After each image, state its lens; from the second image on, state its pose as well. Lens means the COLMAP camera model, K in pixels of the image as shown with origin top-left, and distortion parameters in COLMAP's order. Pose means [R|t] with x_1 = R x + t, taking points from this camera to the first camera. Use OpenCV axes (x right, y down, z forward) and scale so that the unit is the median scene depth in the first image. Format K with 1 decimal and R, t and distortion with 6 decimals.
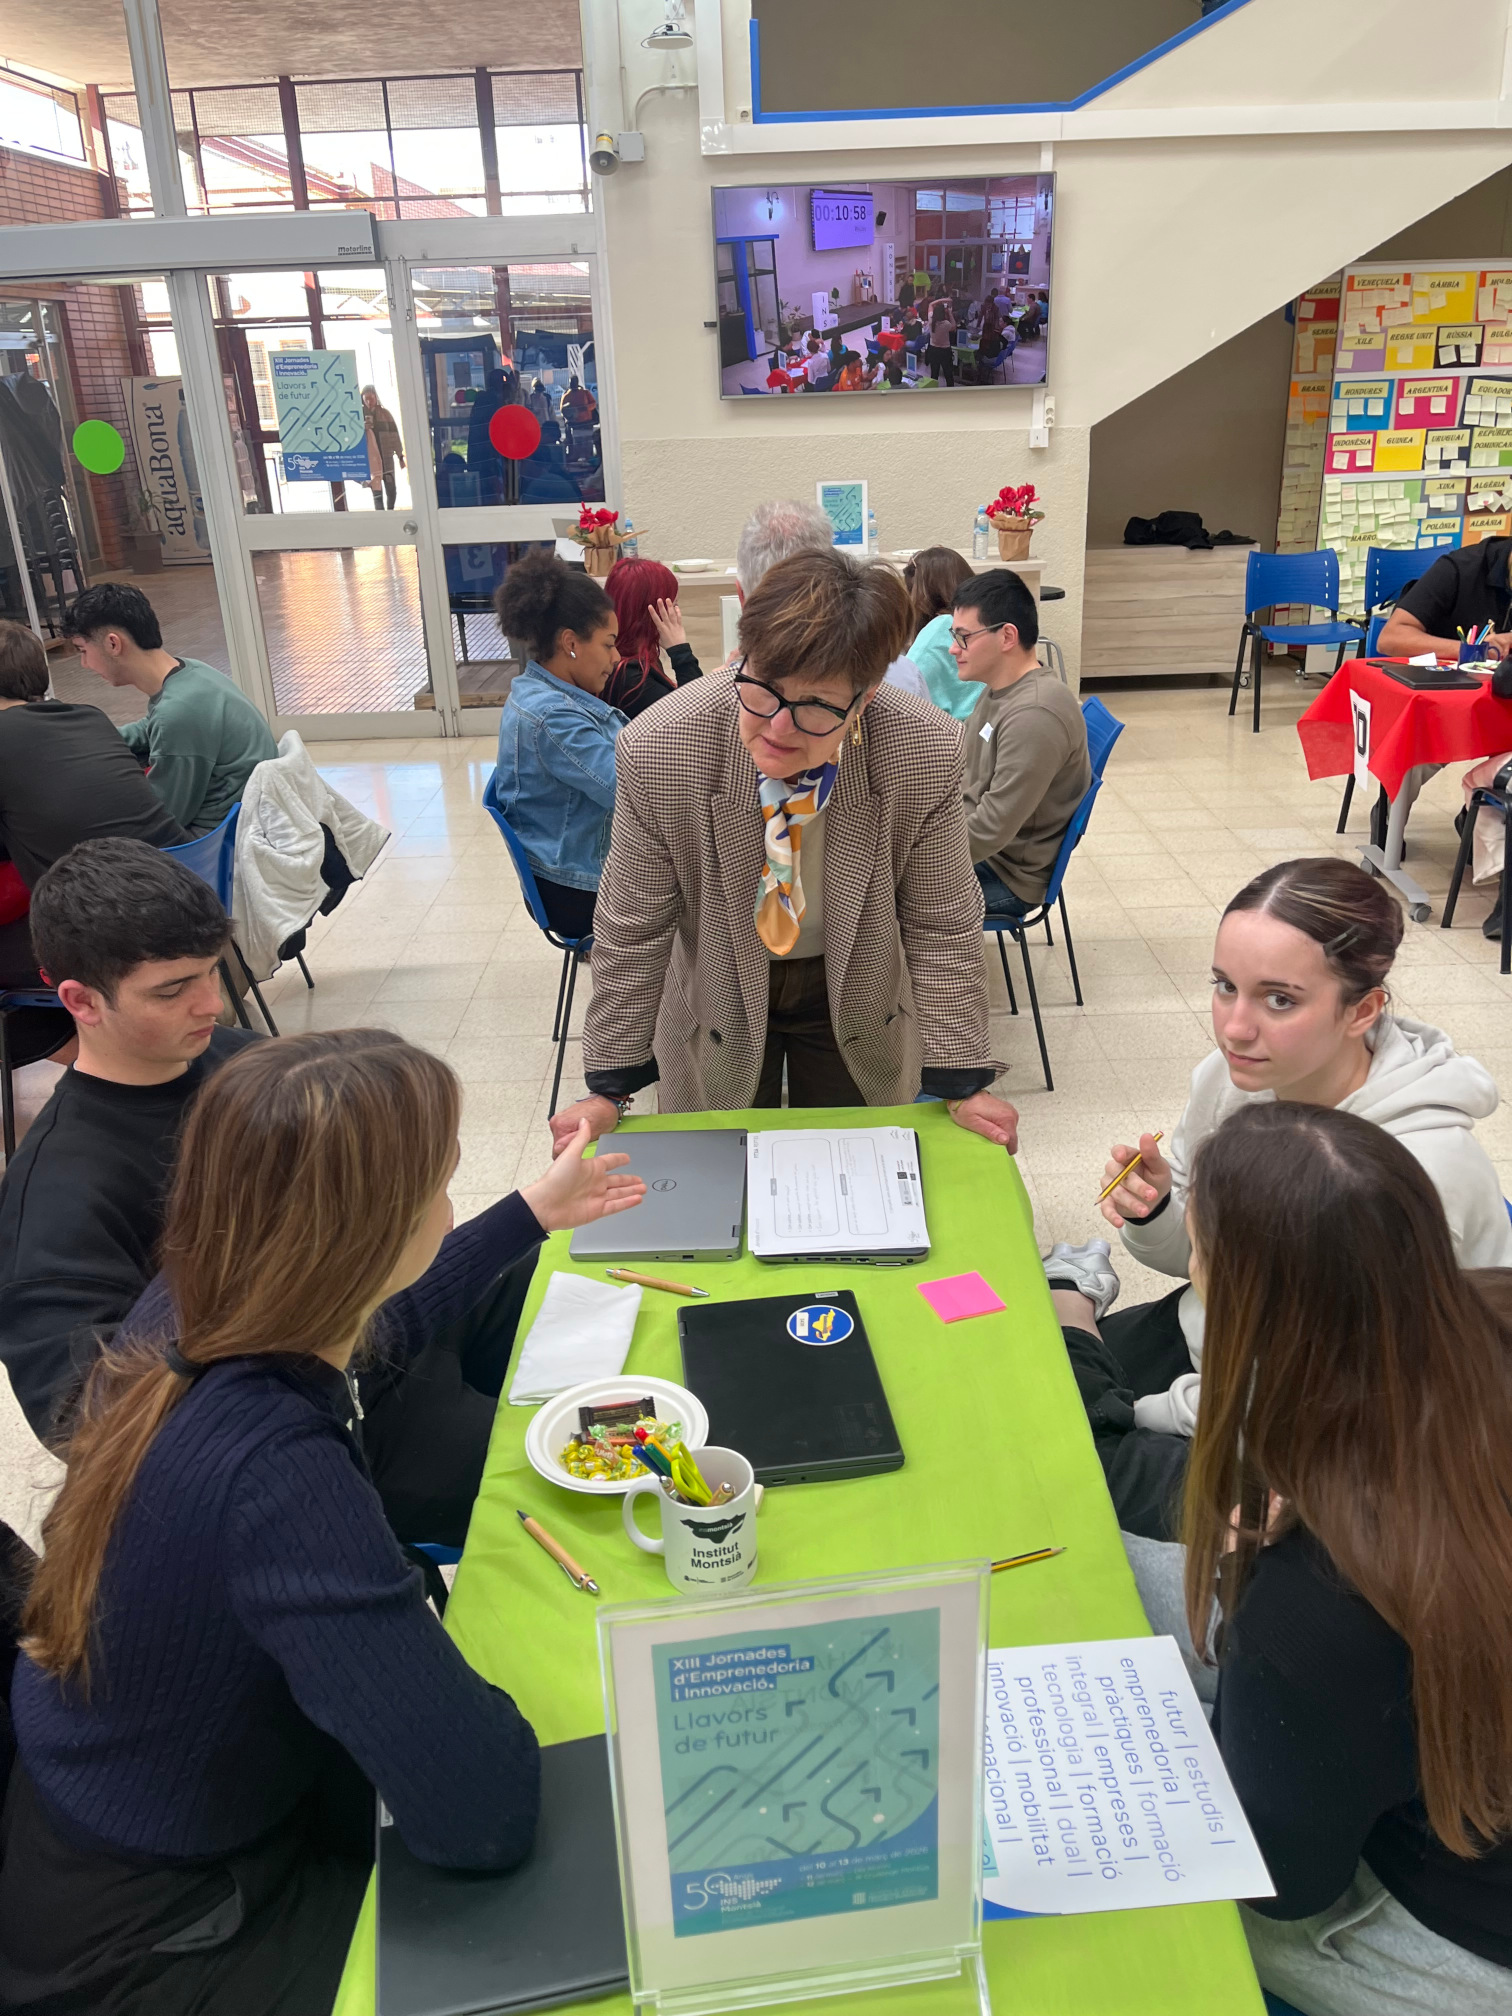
lens RADIAL K [[1508.9, 0, 749.5], [0, 1508.9, 1009.6], [0, 0, 1]] dist [0.003477, -0.009529]
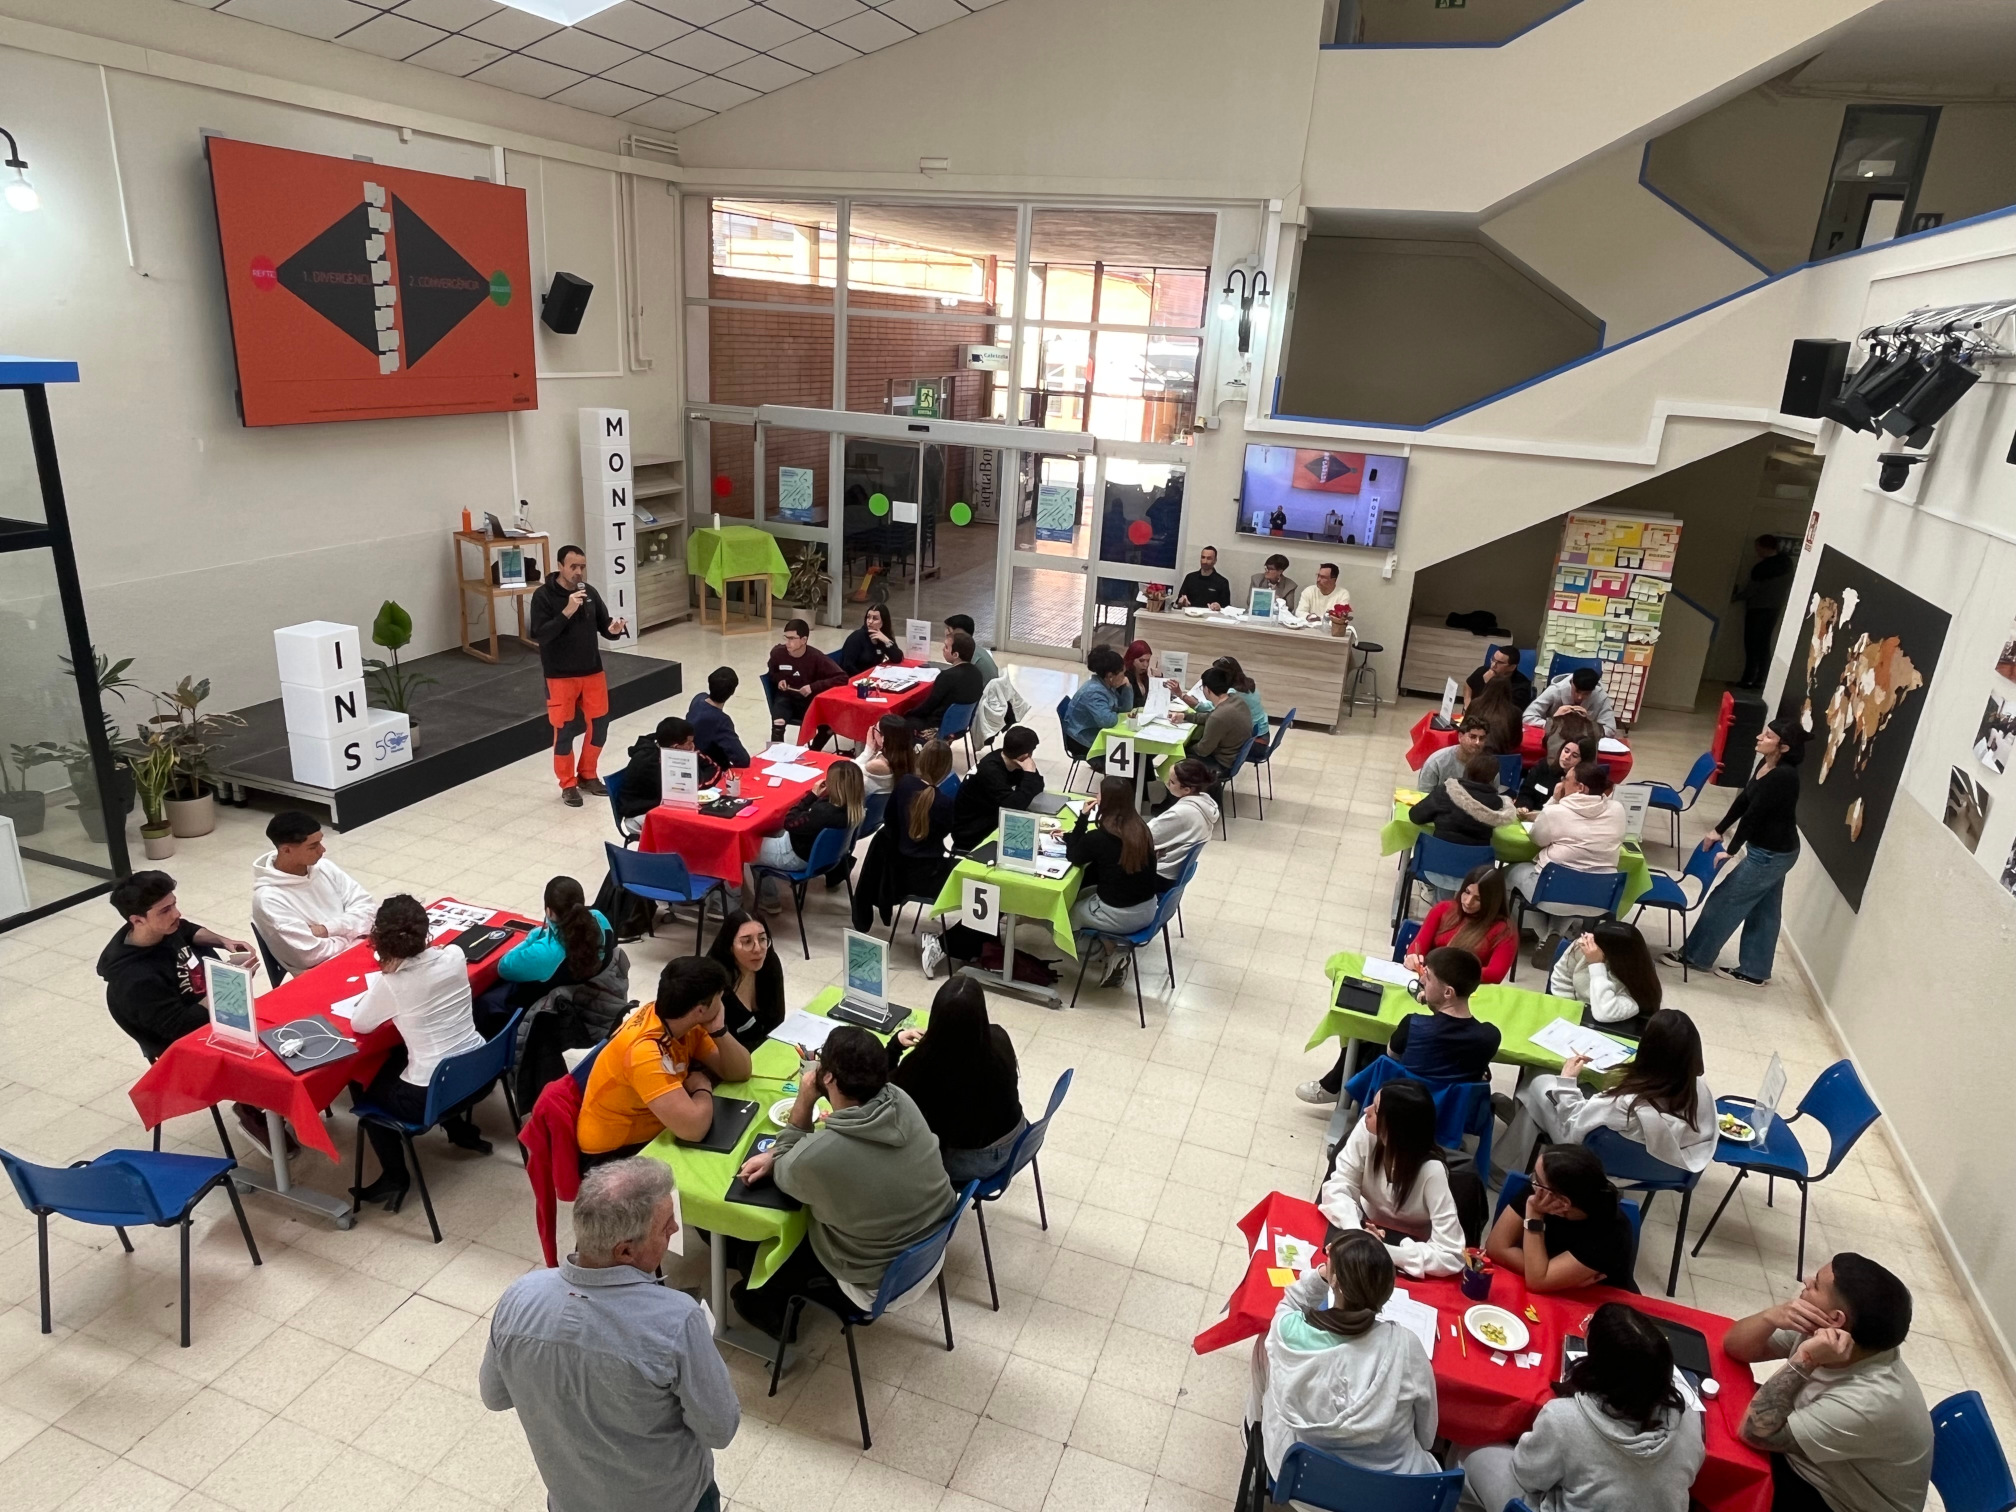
lens RADIAL K [[1270.0, 0, 1008.0], [0, 1270.0, 752.9], [0, 0, 1]] dist [-0.006799, 0.000626]
pose [[0.938208, 0.198110, -0.283756, 0.234027], [-0.218028, 0.975119, -0.040086, 0.037928], [0.268754, 0.099476, 0.958058, -0.726202]]
